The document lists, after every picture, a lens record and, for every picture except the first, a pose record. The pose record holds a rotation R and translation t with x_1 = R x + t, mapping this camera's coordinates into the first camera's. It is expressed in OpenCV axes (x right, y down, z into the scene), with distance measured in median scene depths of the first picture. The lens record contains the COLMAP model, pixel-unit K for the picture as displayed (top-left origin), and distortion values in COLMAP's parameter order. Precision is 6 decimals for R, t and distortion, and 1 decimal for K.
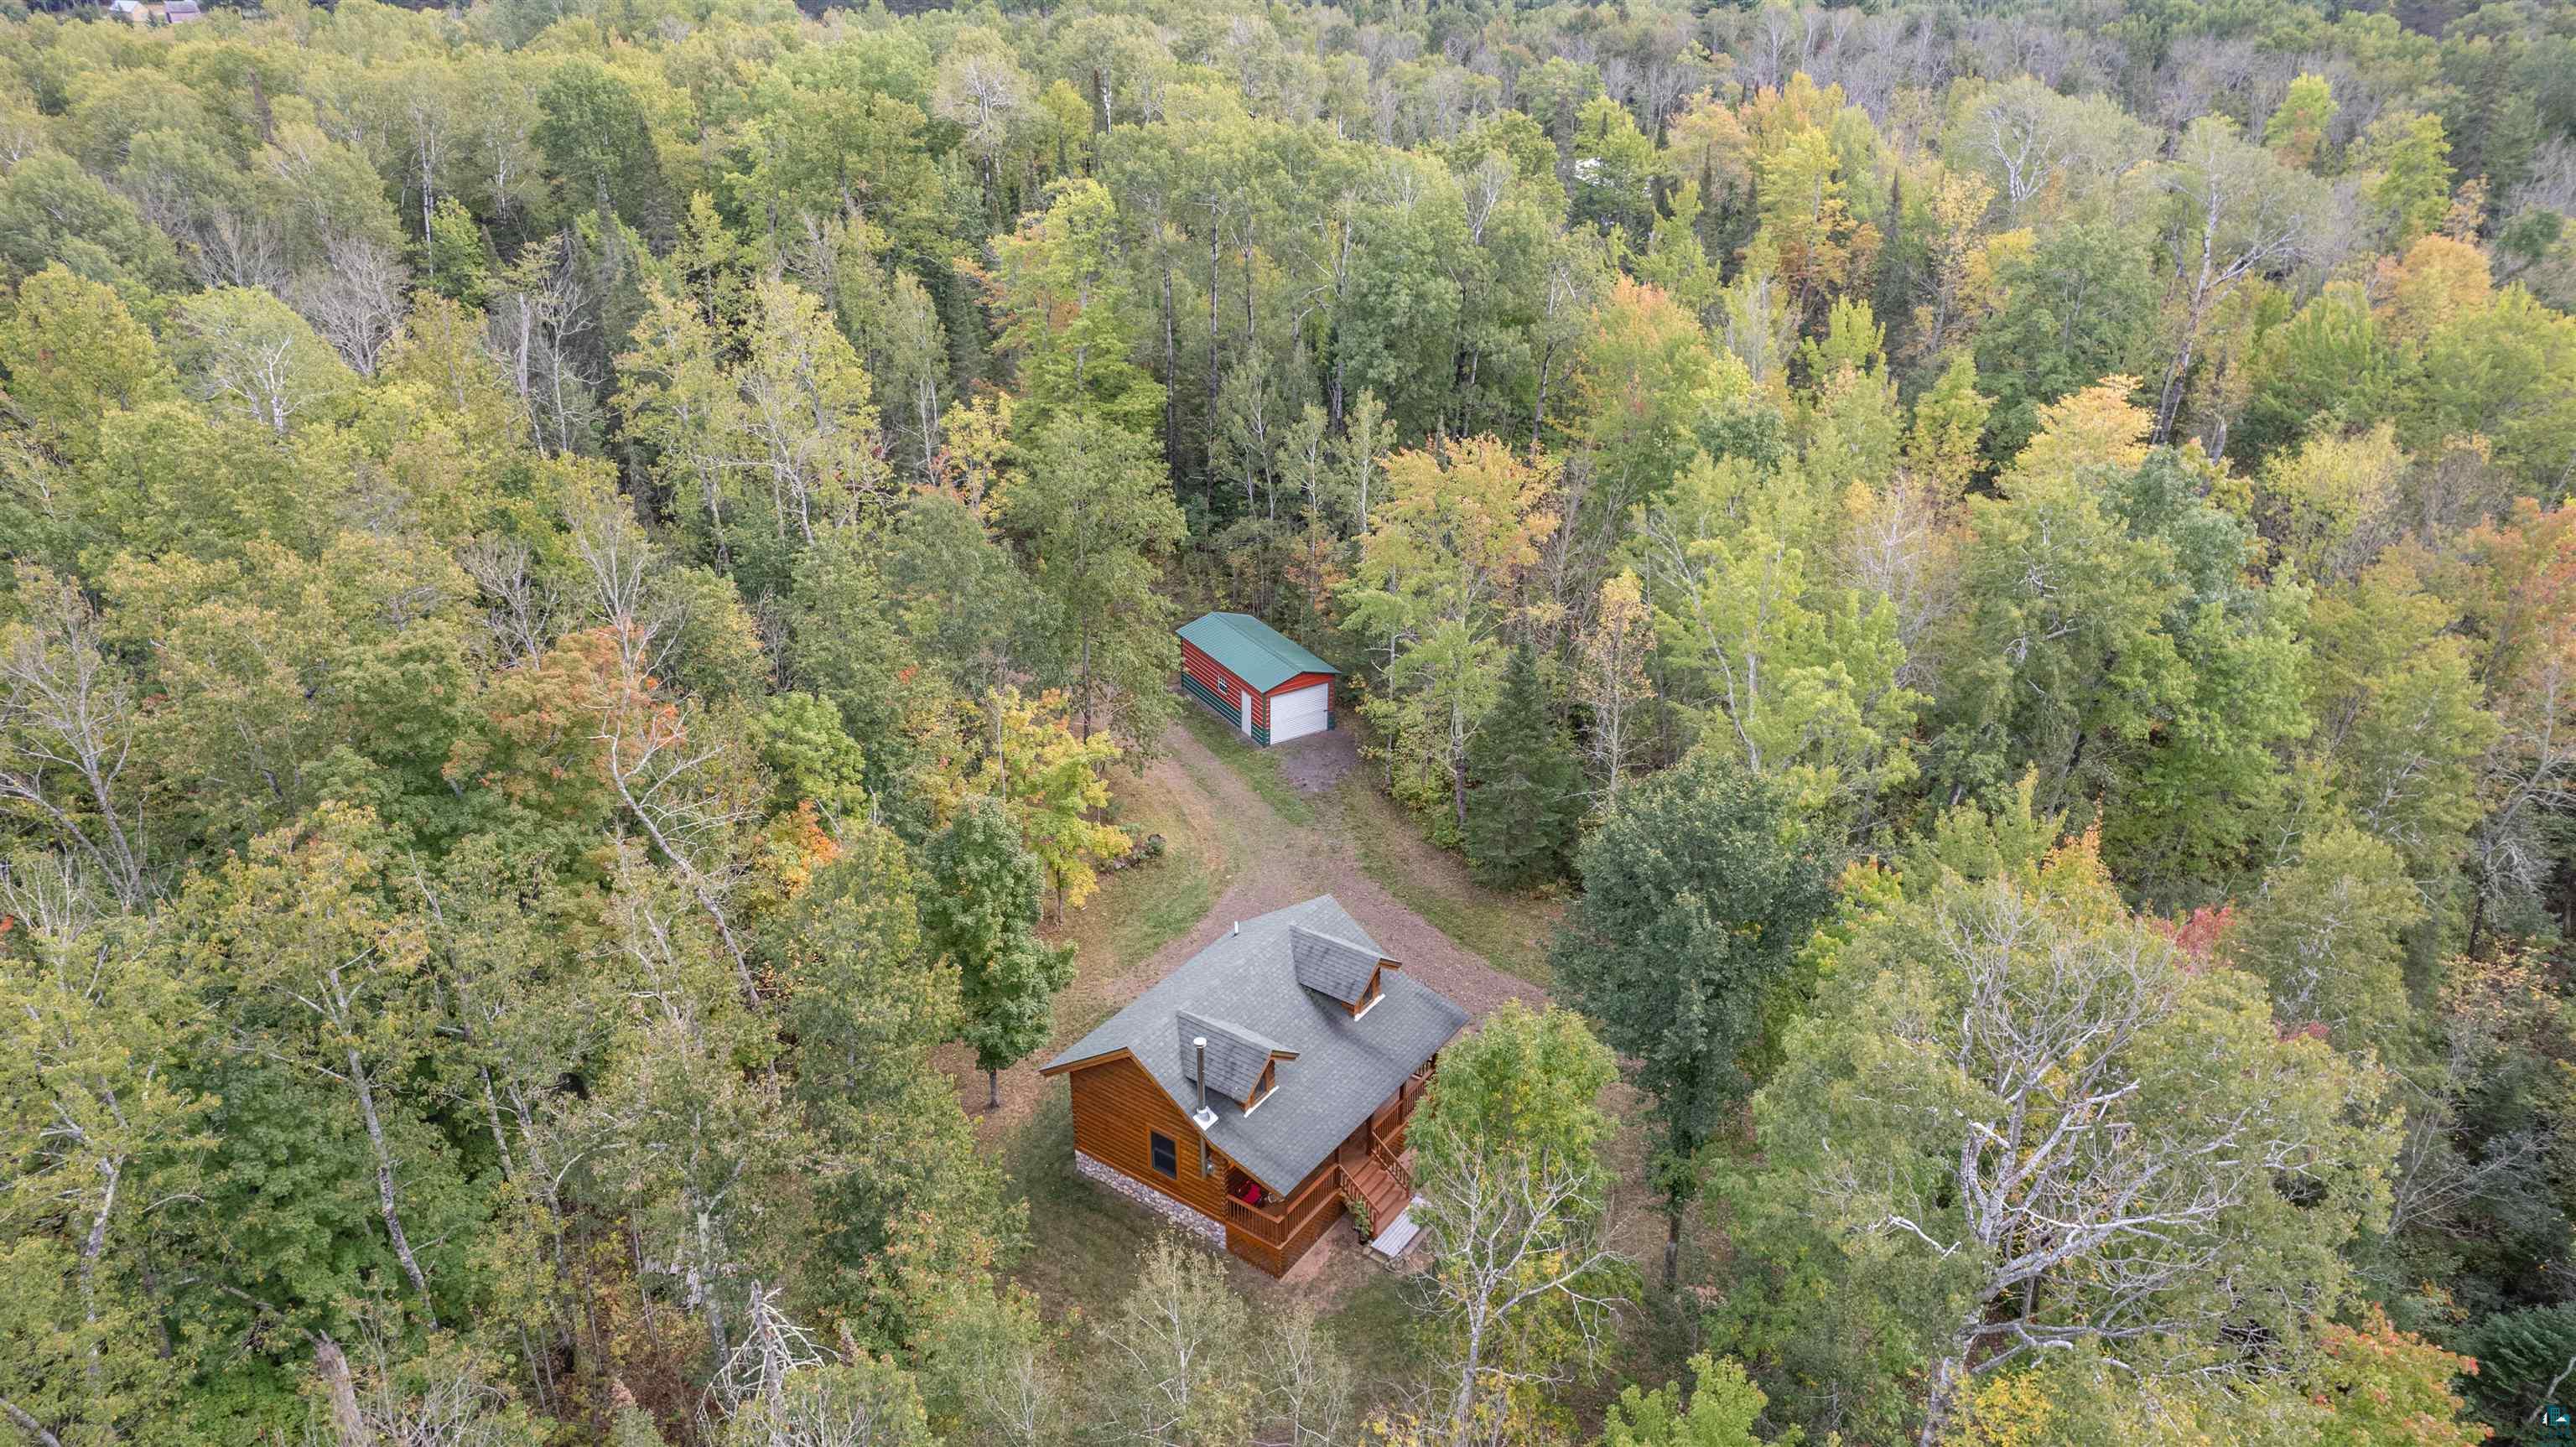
lens RADIAL K [[1744.1, 0, 1288.0], [0, 1744.1, 723.5], [0, 0, 1]] dist [-0.000512, 0.000126]
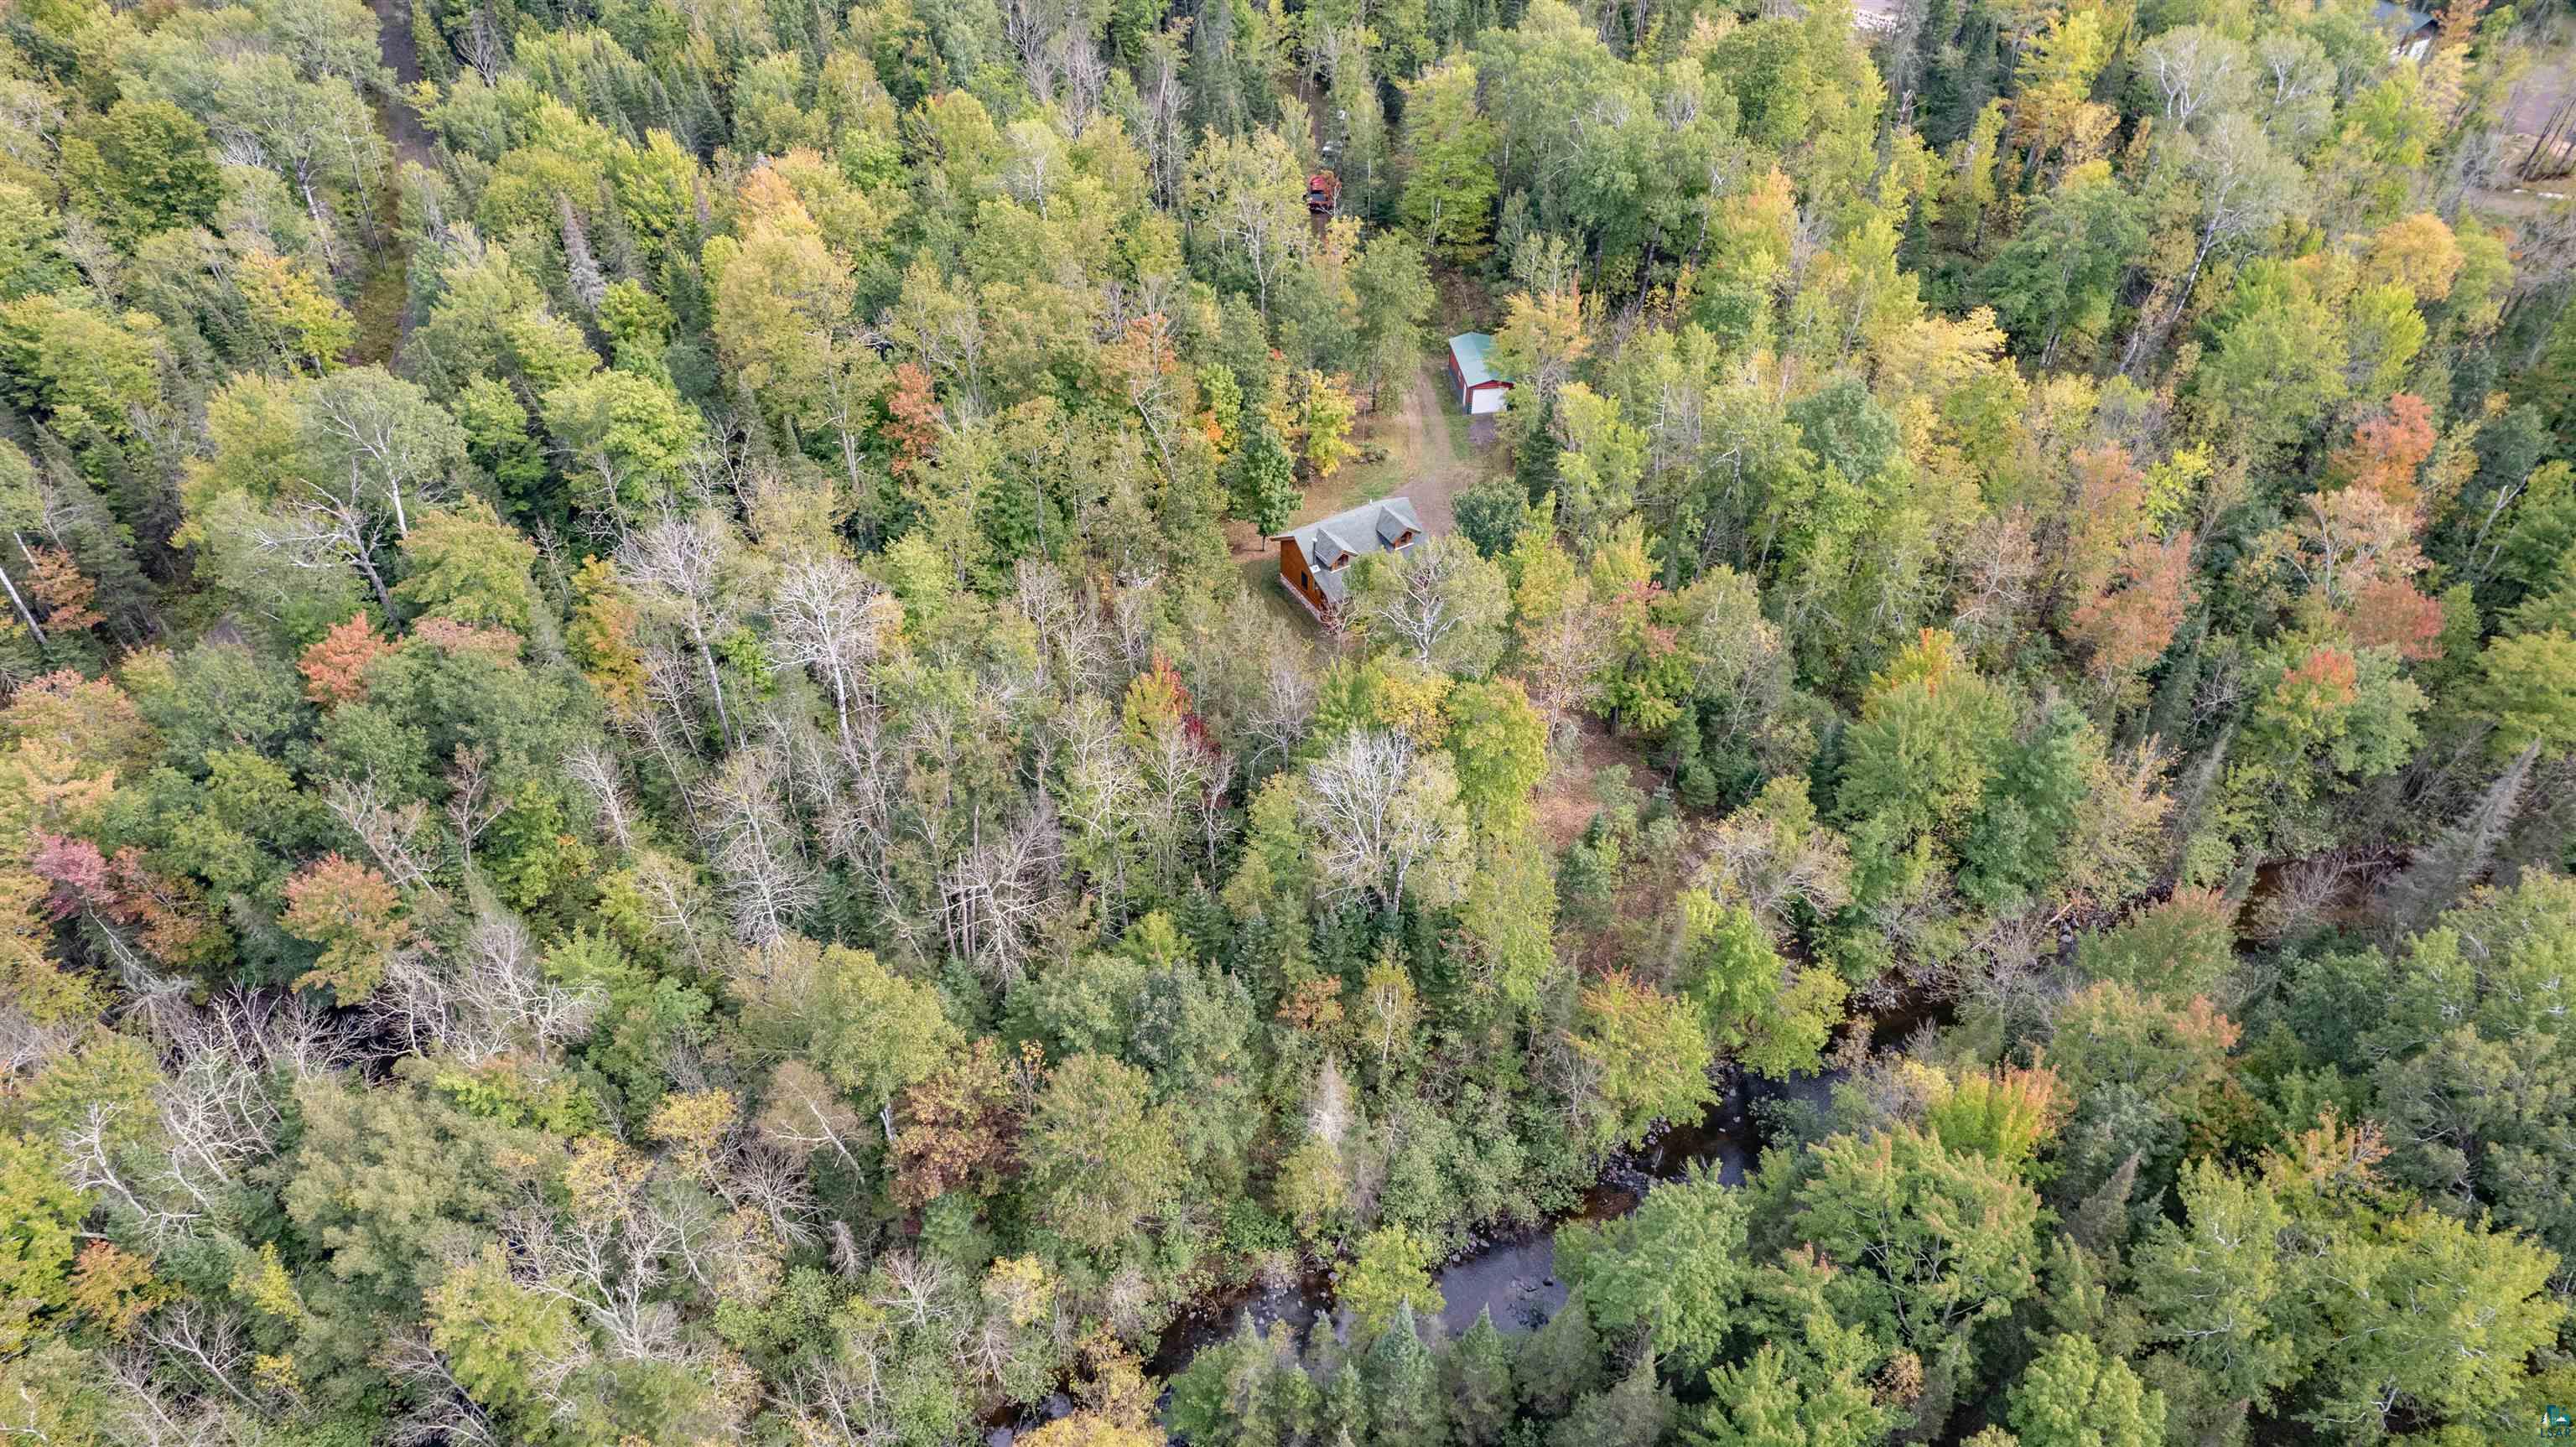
lens RADIAL K [[1744.1, 0, 1288.0], [0, 1744.1, 723.5], [0, 0, 1]] dist [-0.000512, 0.000126]
pose [[0.921863, 0.262689, -0.284890, 0.805375], [-0.177484, 0.939744, 0.292199, -0.351952], [0.344481, -0.218804, 0.912939, -1.633822]]
